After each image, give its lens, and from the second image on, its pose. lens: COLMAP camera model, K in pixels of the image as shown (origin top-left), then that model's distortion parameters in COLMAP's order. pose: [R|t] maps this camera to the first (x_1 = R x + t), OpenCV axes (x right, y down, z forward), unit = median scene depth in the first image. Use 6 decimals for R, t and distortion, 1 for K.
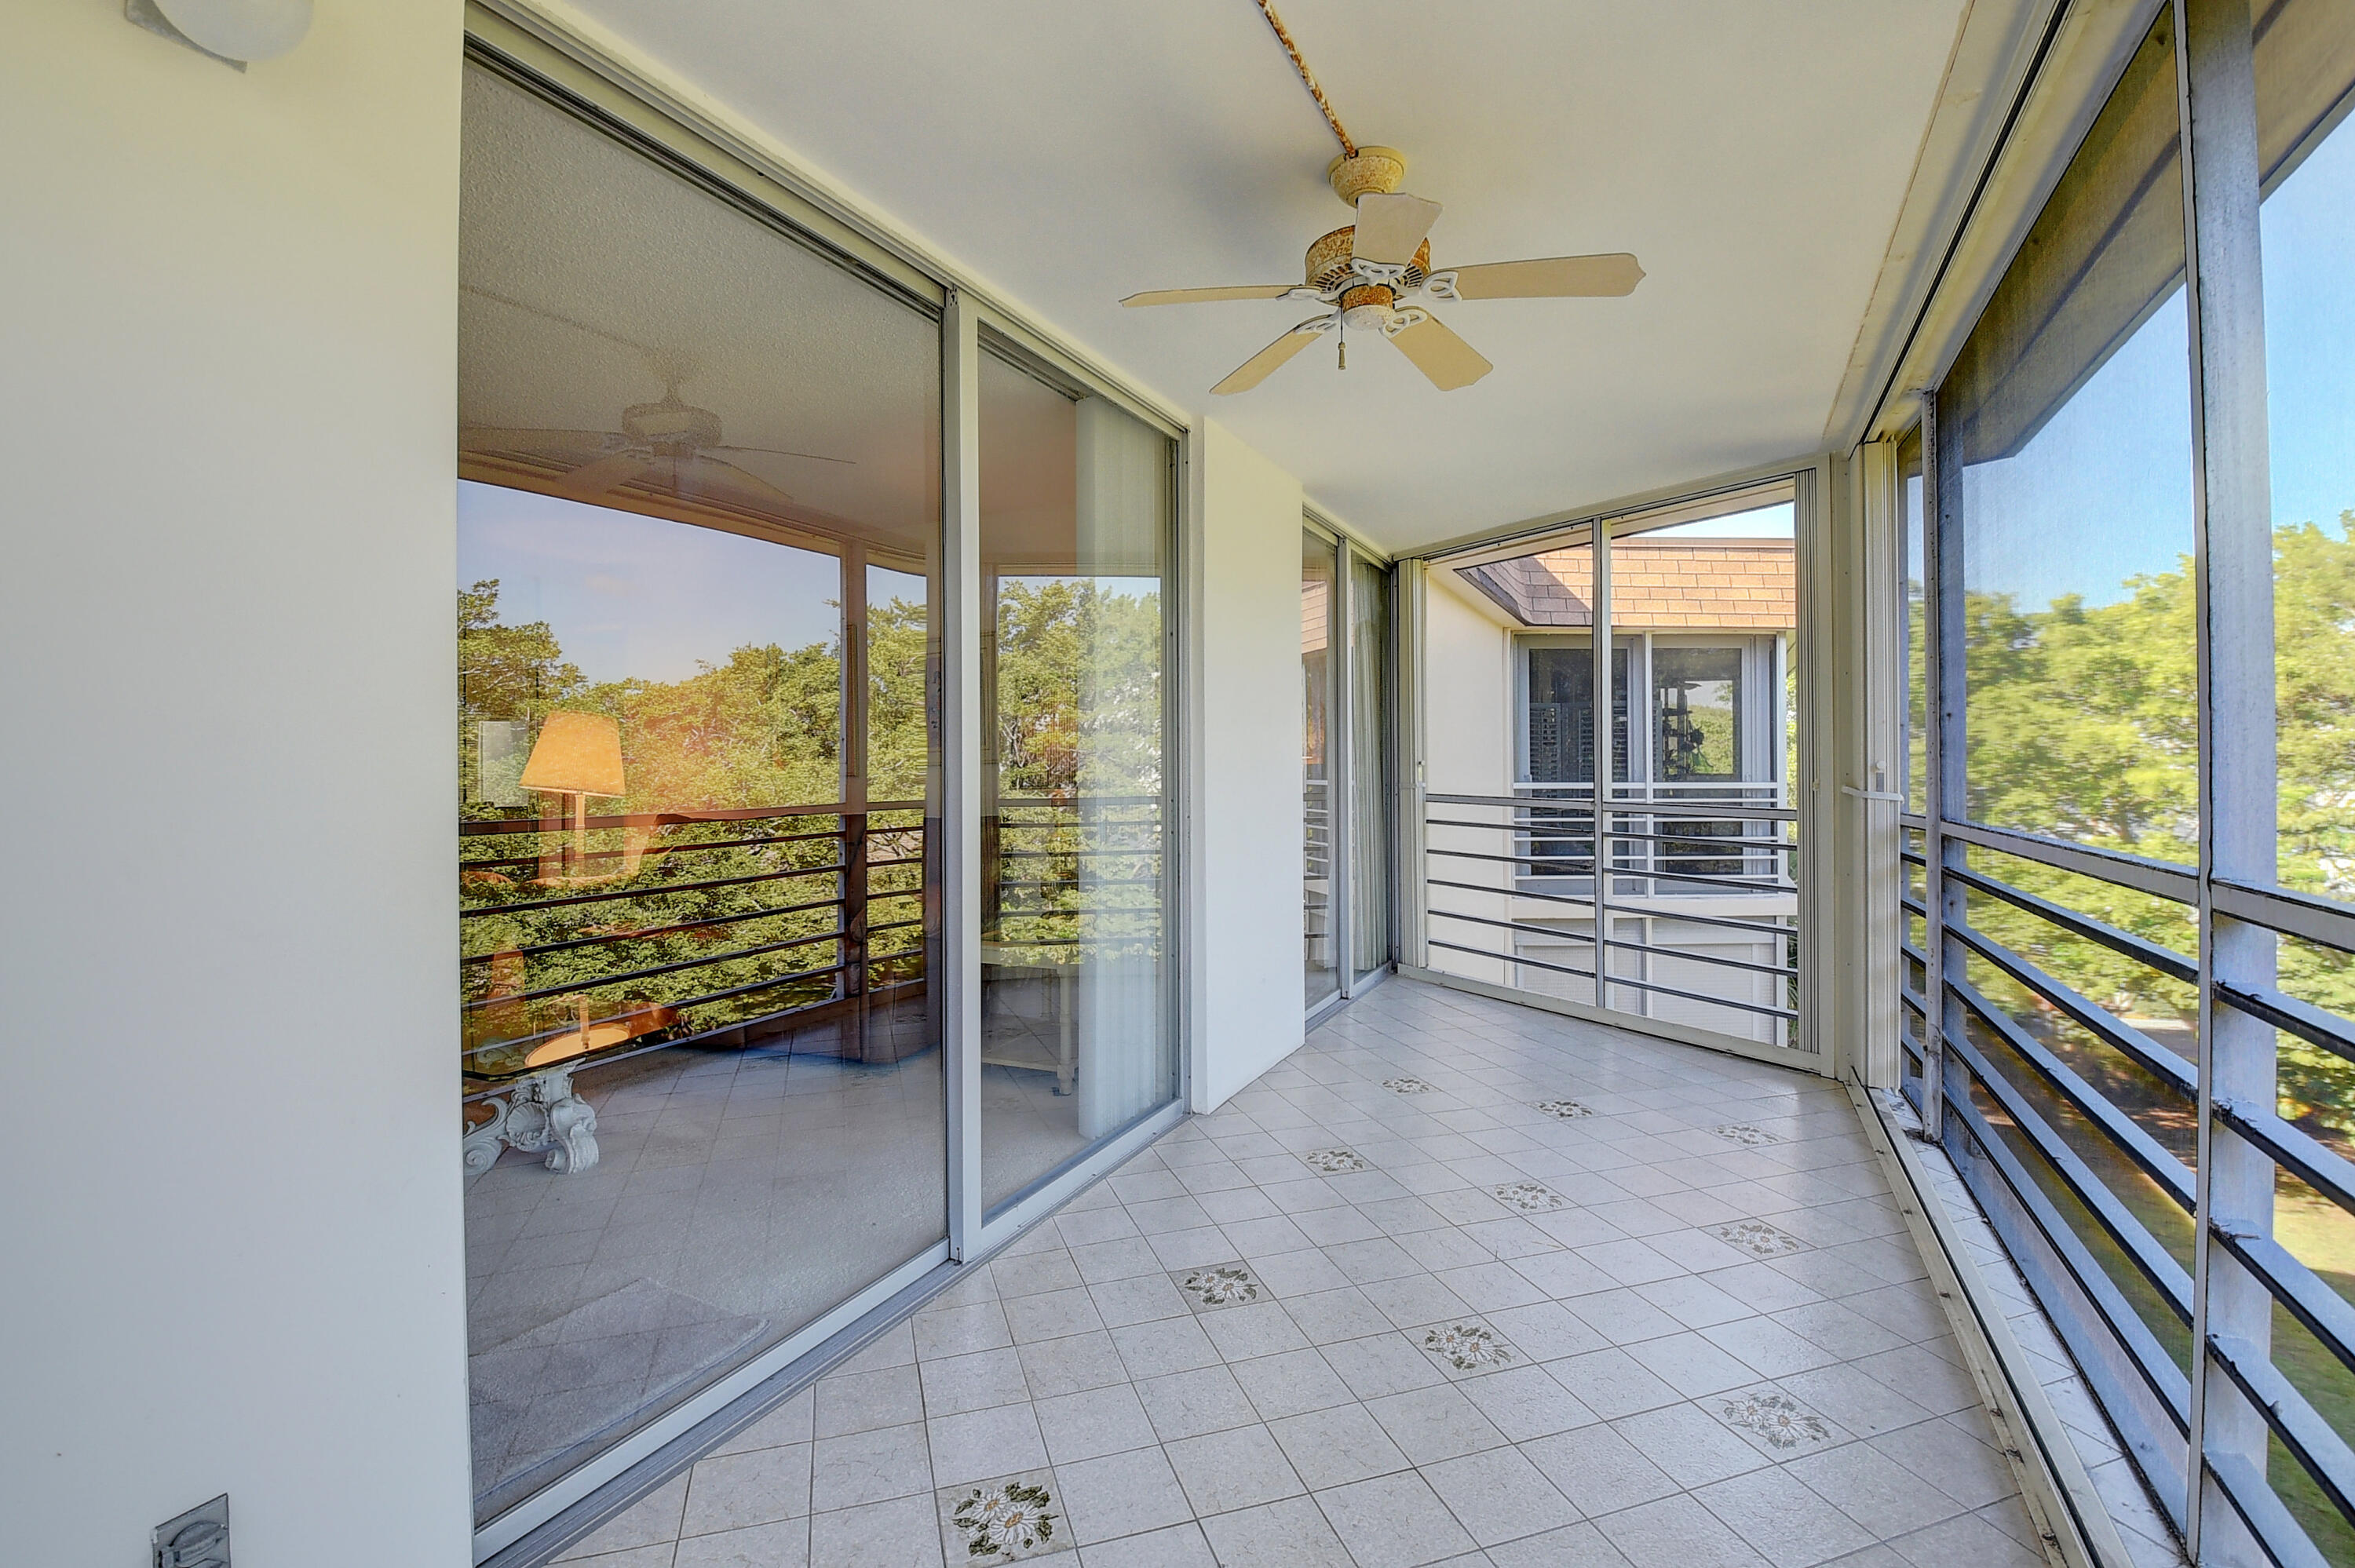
lens RADIAL K [[1044.3, 0, 1171.3], [0, 1044.3, 763.7], [0, 0, 1]] dist [0.008159, -0.017193]
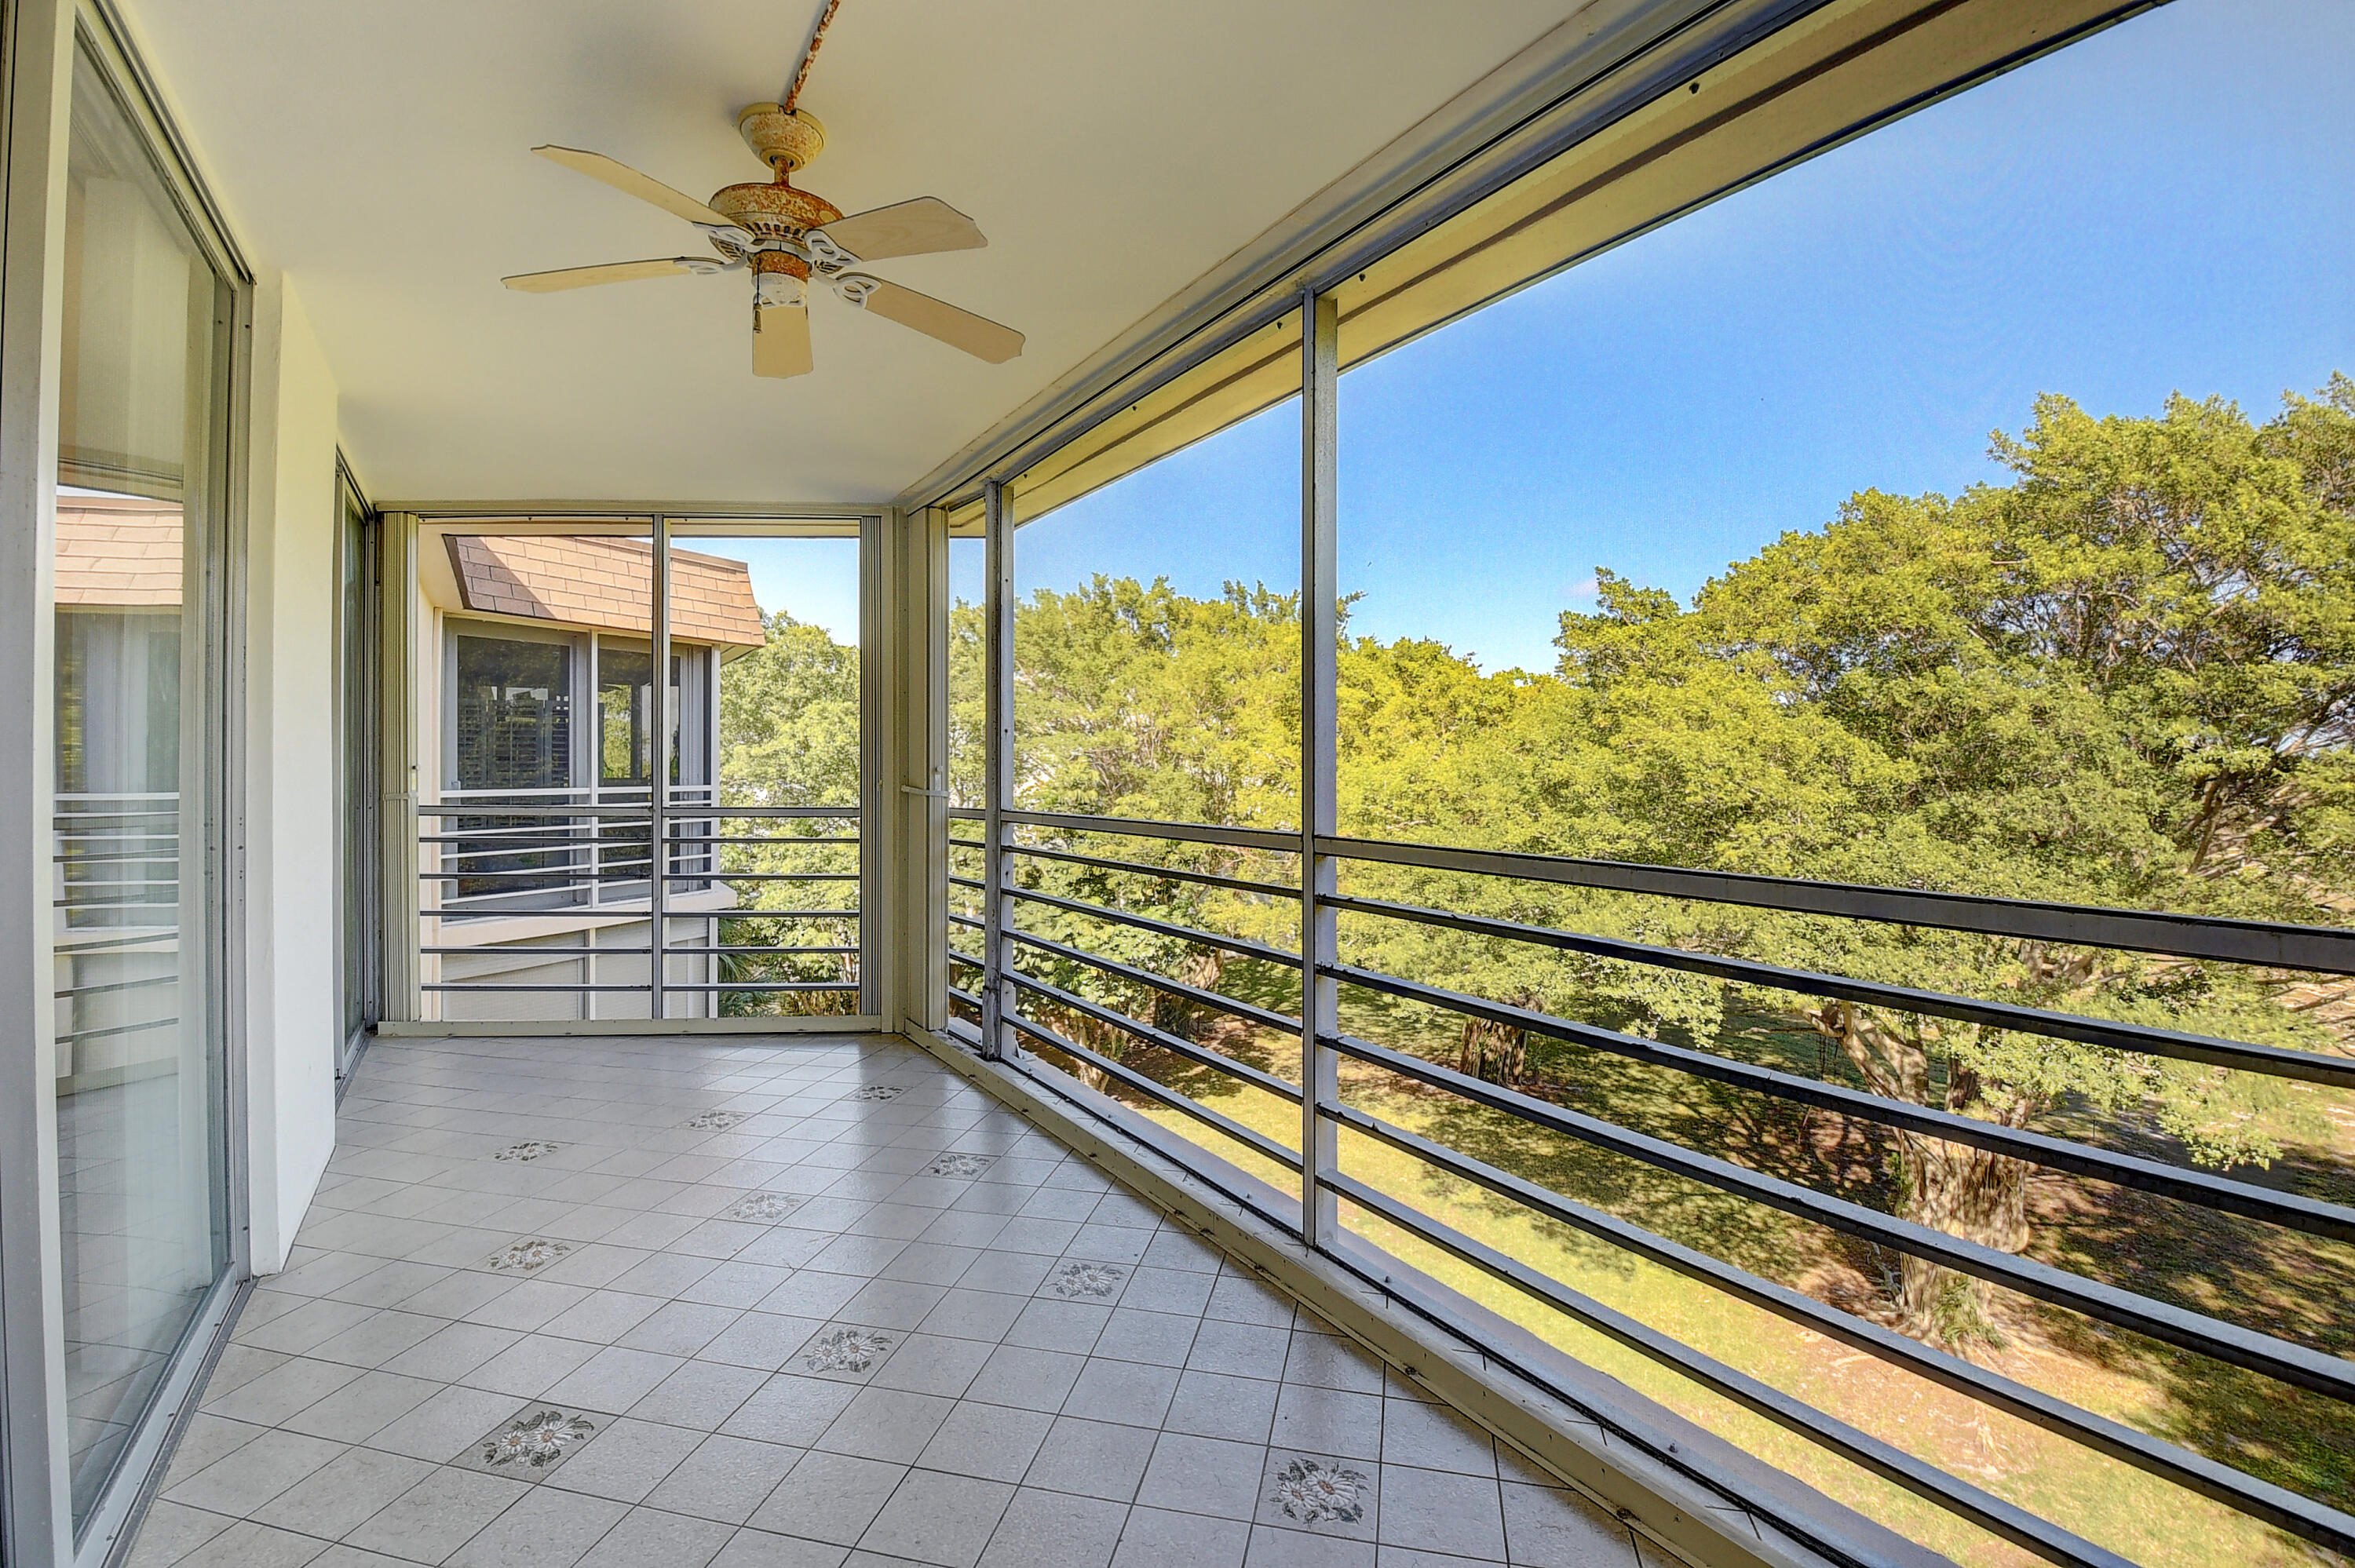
lens RADIAL K [[1050.1, 0, 1172.3], [0, 1050.1, 762.7], [0, 0, 1]] dist [0.002945, -0.015243]
pose [[0.514973, 0.001581, 0.857205, -0.174215], [0.002250, 0.999992, -0.003196, -0.000220], [-0.857203, 0.003574, 0.514966, 0.090035]]
